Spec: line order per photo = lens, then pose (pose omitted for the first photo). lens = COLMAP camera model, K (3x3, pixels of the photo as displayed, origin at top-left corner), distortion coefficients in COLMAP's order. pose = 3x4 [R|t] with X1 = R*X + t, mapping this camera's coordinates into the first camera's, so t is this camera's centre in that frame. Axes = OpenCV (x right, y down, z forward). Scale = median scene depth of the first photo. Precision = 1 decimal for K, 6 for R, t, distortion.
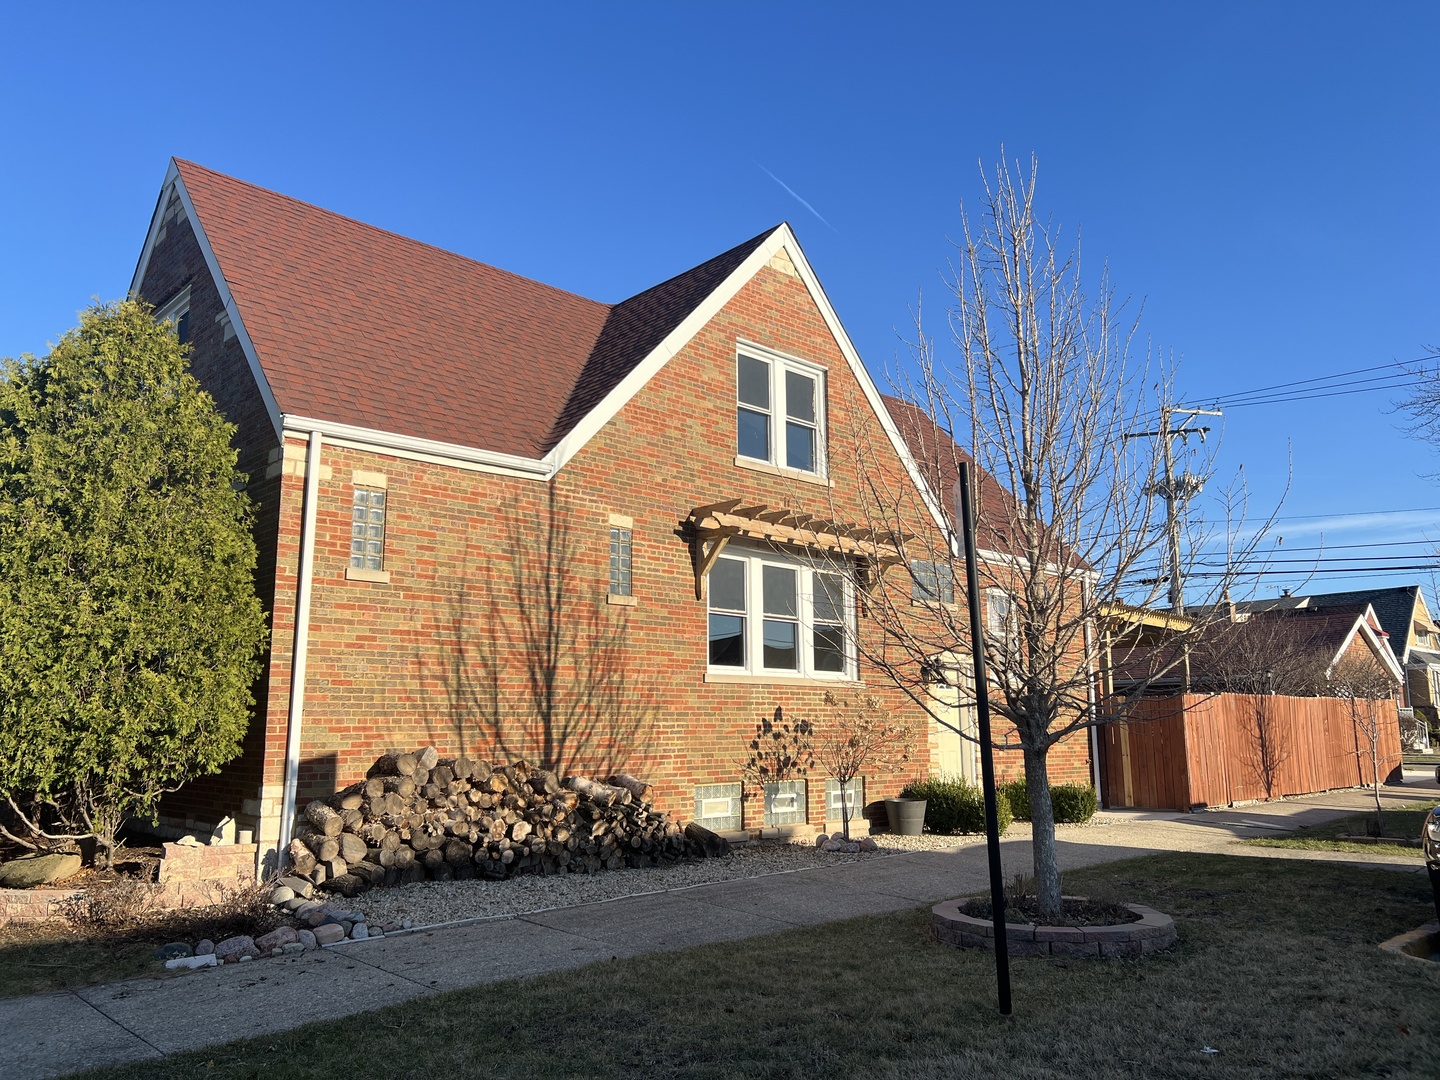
lens RADIAL K [[1075.7, 0, 714.7], [0, 1075.7, 546.4], [0, 0, 1]] dist [0.060643, -0.068403]
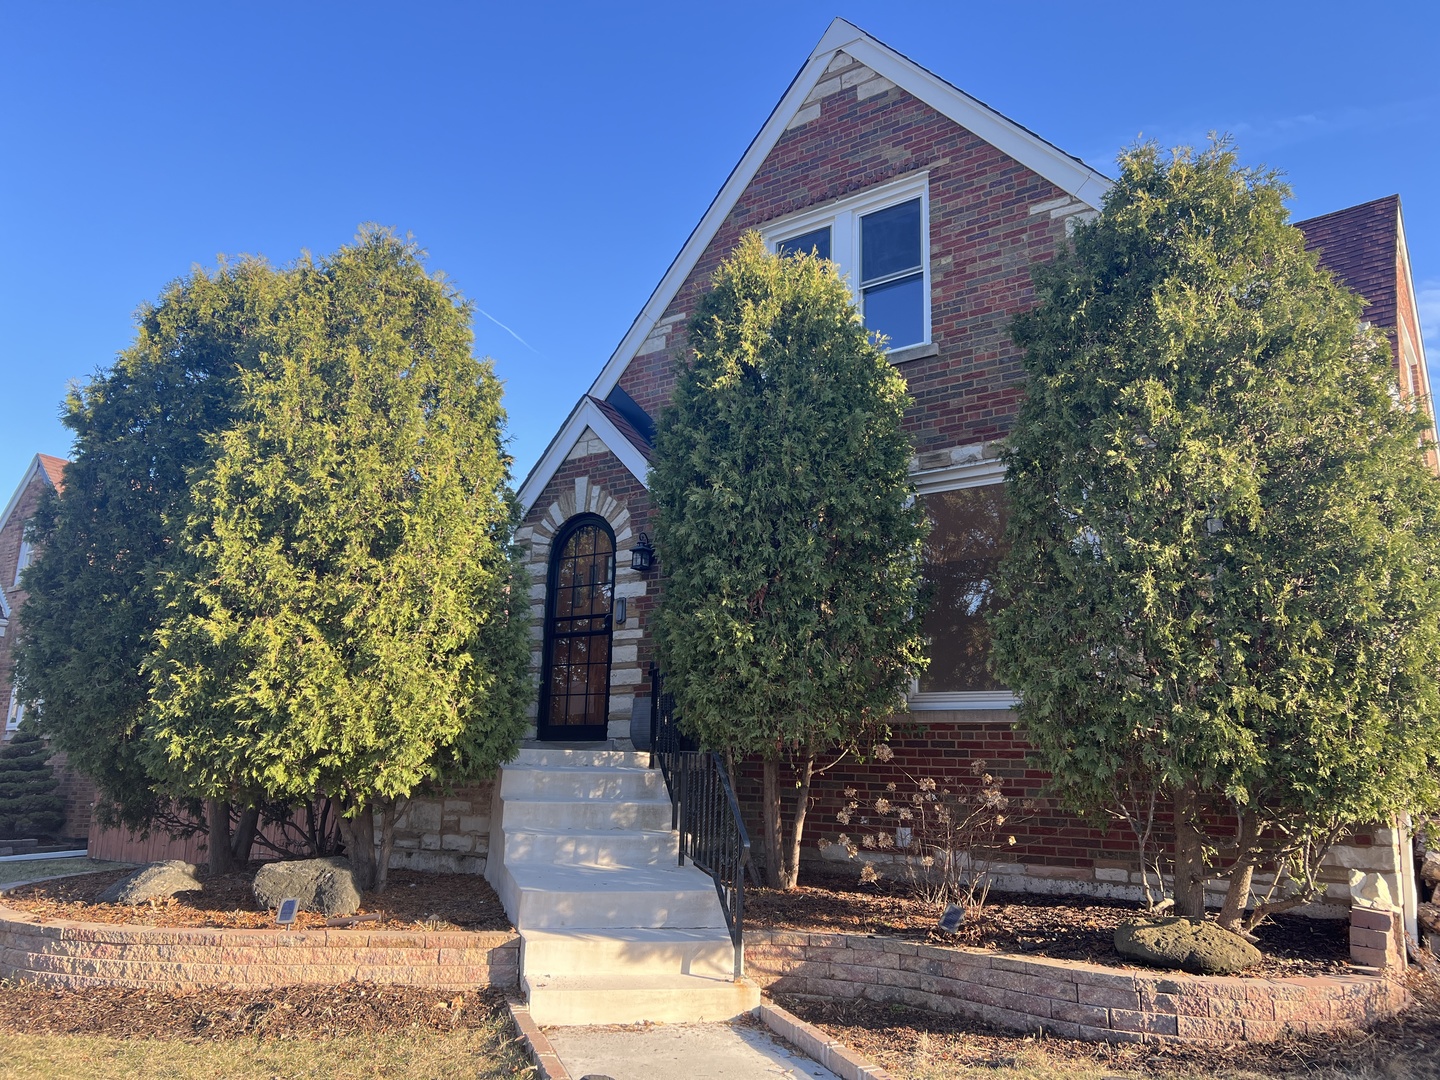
lens RADIAL K [[1075.7, 0, 709.5], [0, 1075.7, 535.0], [0, 0, 1]] dist [0.060643, -0.068403]
pose [[0.986581, 0.064798, 0.149862, -0.794104], [-0.057791, 0.997043, -0.050651, 0.074448], [-0.152701, 0.041311, 0.987409, 0.287312]]
